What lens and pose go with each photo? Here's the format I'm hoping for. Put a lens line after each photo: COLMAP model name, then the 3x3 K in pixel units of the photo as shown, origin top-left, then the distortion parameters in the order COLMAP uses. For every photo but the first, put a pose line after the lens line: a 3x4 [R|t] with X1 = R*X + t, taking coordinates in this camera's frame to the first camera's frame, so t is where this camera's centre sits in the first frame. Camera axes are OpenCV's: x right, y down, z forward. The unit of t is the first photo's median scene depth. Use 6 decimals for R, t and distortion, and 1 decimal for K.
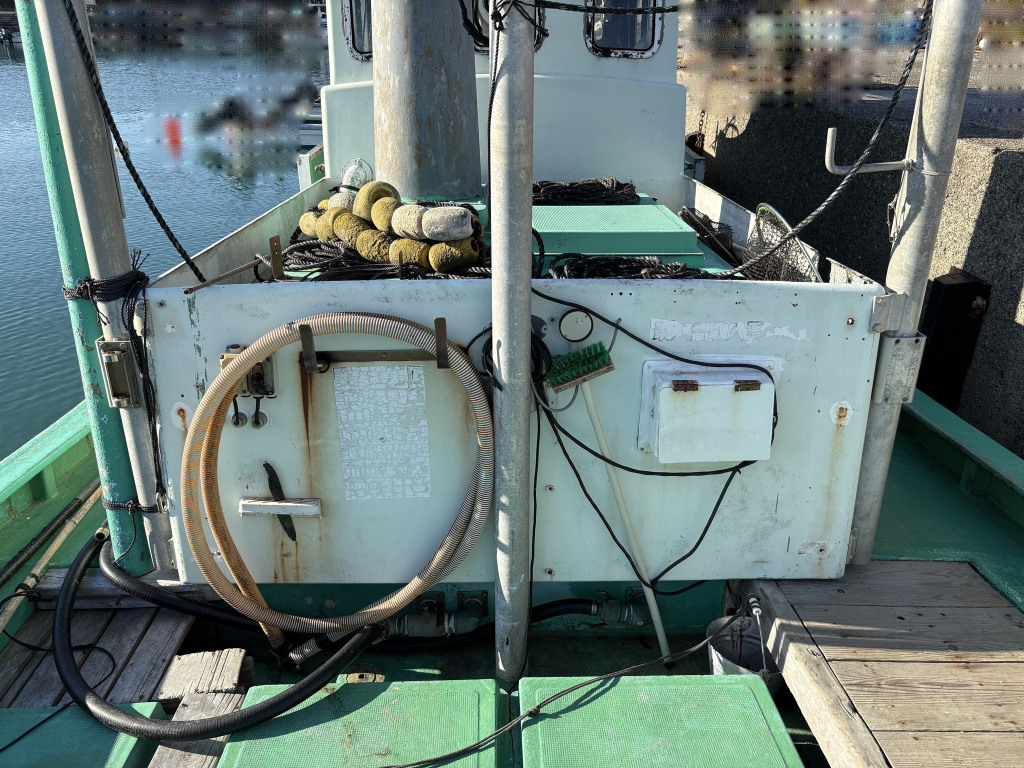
lens RADIAL K [[757.2, 0, 512.0], [0, 757.2, 384.0], [0, 0, 1]] dist [0.010870, 0.002679]
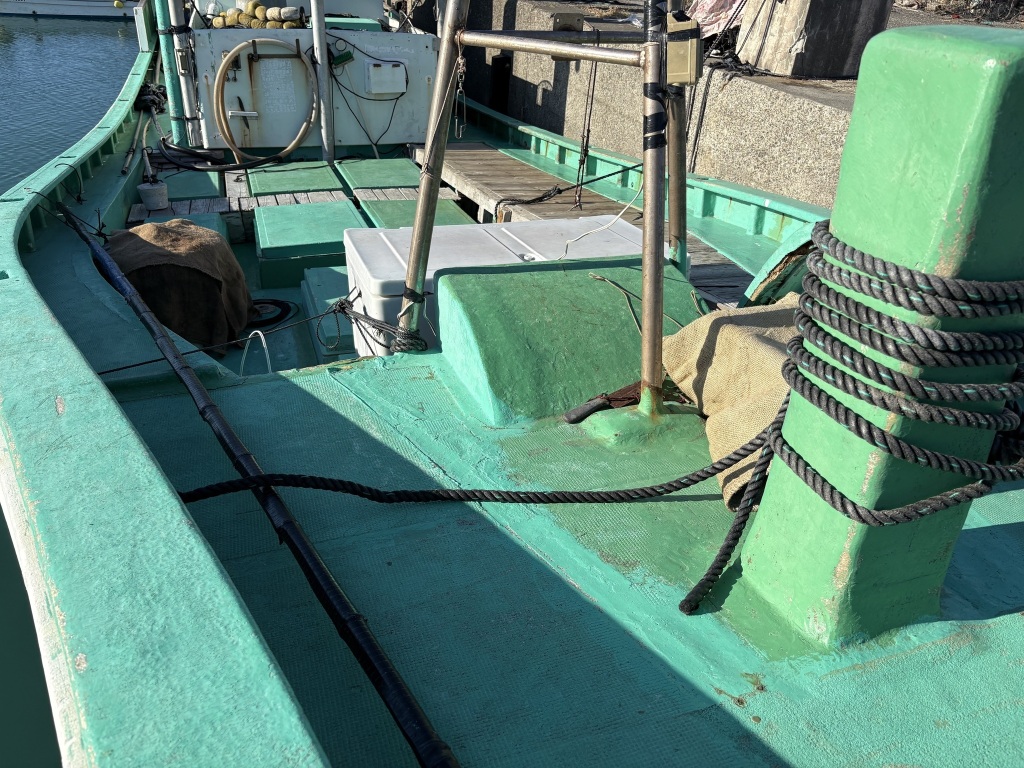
lens RADIAL K [[757.2, 0, 512.0], [0, 757.2, 384.0], [0, 0, 1]] dist [0.010870, 0.002679]
pose [[0.949838, -0.112651, 0.291750, -0.309173], [0.072888, 0.986923, 0.143775, 0.882192], [-0.304131, -0.115297, 0.945627, -2.294942]]
